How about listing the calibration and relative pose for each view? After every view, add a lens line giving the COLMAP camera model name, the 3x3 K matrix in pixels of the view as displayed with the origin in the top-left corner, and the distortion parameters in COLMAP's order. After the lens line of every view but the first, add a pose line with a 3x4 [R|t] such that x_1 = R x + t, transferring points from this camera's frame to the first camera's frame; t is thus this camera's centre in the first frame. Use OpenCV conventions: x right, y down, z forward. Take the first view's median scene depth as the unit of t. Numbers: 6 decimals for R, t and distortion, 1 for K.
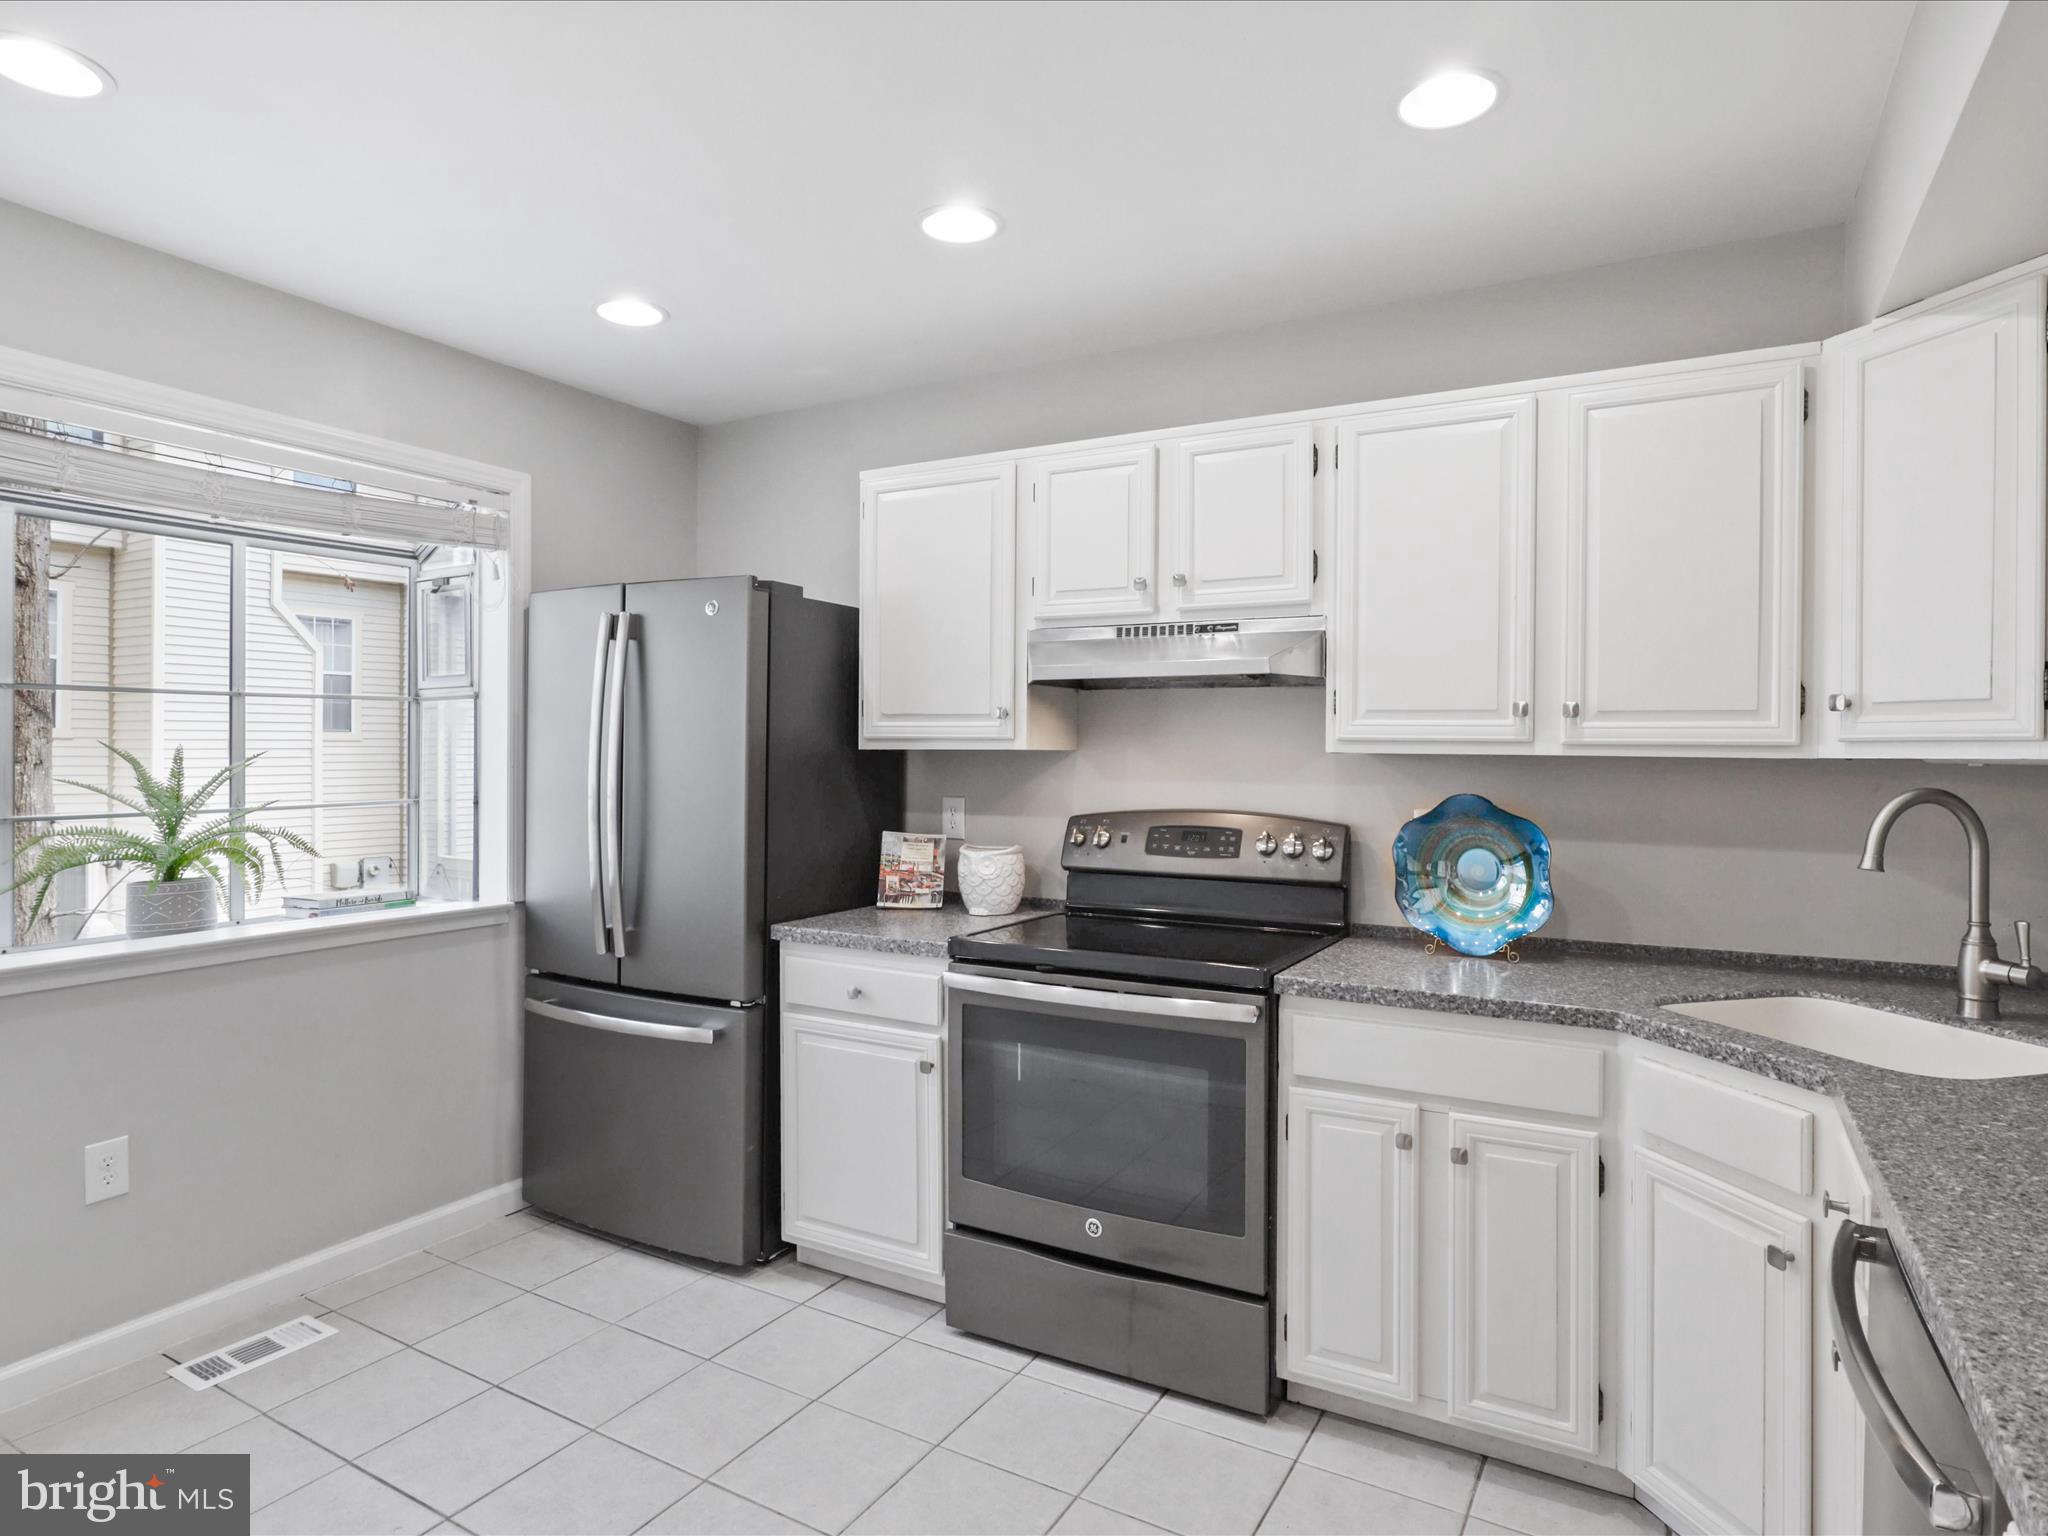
lens RADIAL K [[1155.2, 0, 1024.1], [0, 1155.2, 757.8], [0, 0, 1]] dist [-0.028306, 0.020484]
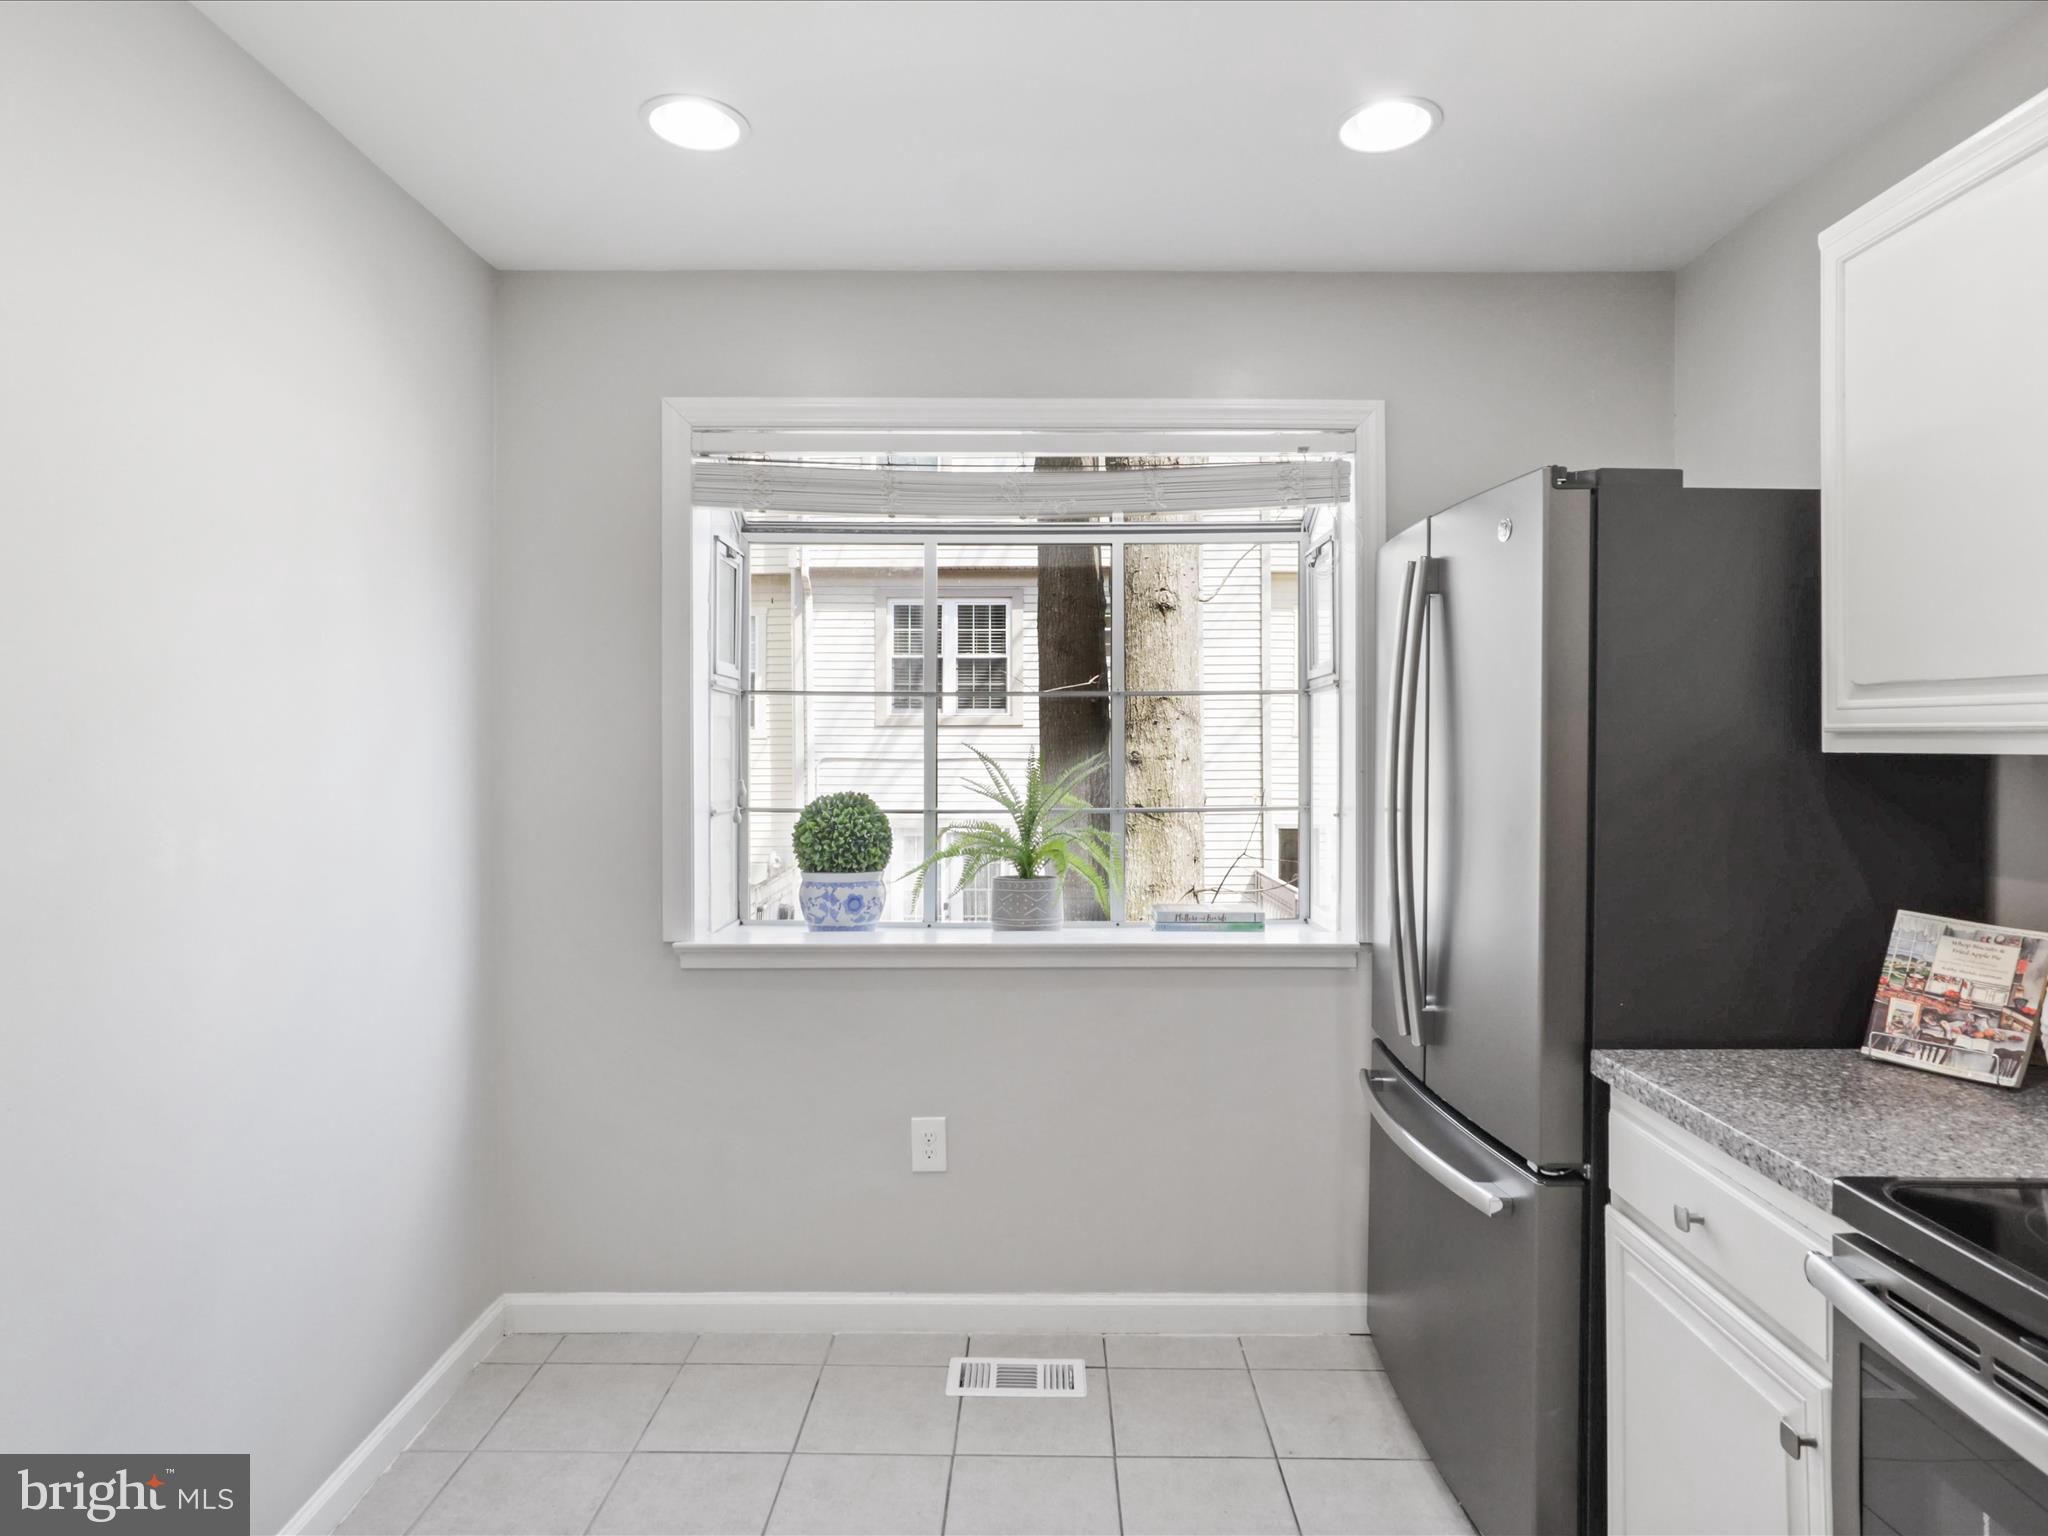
lens RADIAL K [[1155.2, 0, 1019.4], [0, 1155.2, 738.2], [0, 0, 1]] dist [-0.028306, 0.020484]
pose [[0.487800, -0.006810, -0.872929, 0.162490], [-0.002672, 0.999953, -0.009294, -0.009167], [0.872952, 0.006866, 0.487759, 0.488812]]
